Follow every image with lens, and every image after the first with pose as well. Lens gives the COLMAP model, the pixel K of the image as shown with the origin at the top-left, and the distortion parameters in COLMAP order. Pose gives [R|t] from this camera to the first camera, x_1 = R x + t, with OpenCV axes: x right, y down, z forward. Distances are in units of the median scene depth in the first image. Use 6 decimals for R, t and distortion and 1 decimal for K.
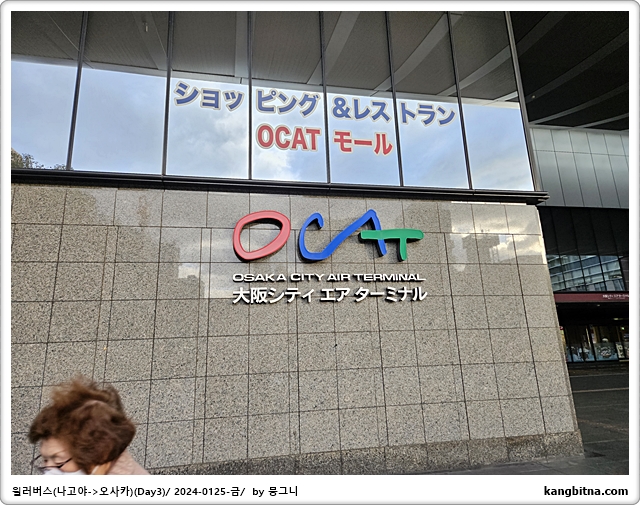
lens RADIAL K [[419.5, 0, 310.0], [0, 419.5, 239.7], [0, 0, 1]] dist [0.093430, -0.087595]
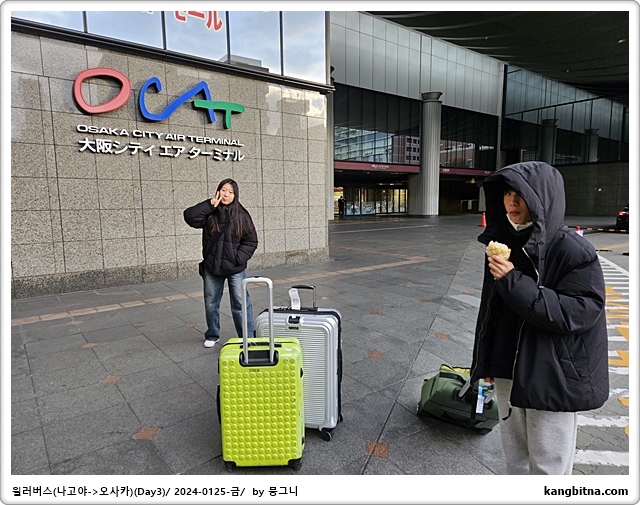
lens RADIAL K [[405.4, 0, 320.0], [0, 405.4, 252.5], [0, 0, 1]] dist [0.088059, -0.074318]
pose [[0.897281, -0.029986, 0.440440, -0.091006], [-0.129638, 0.935805, 0.327814, -0.044059], [-0.421996, -0.351239, 0.835793, -0.305833]]
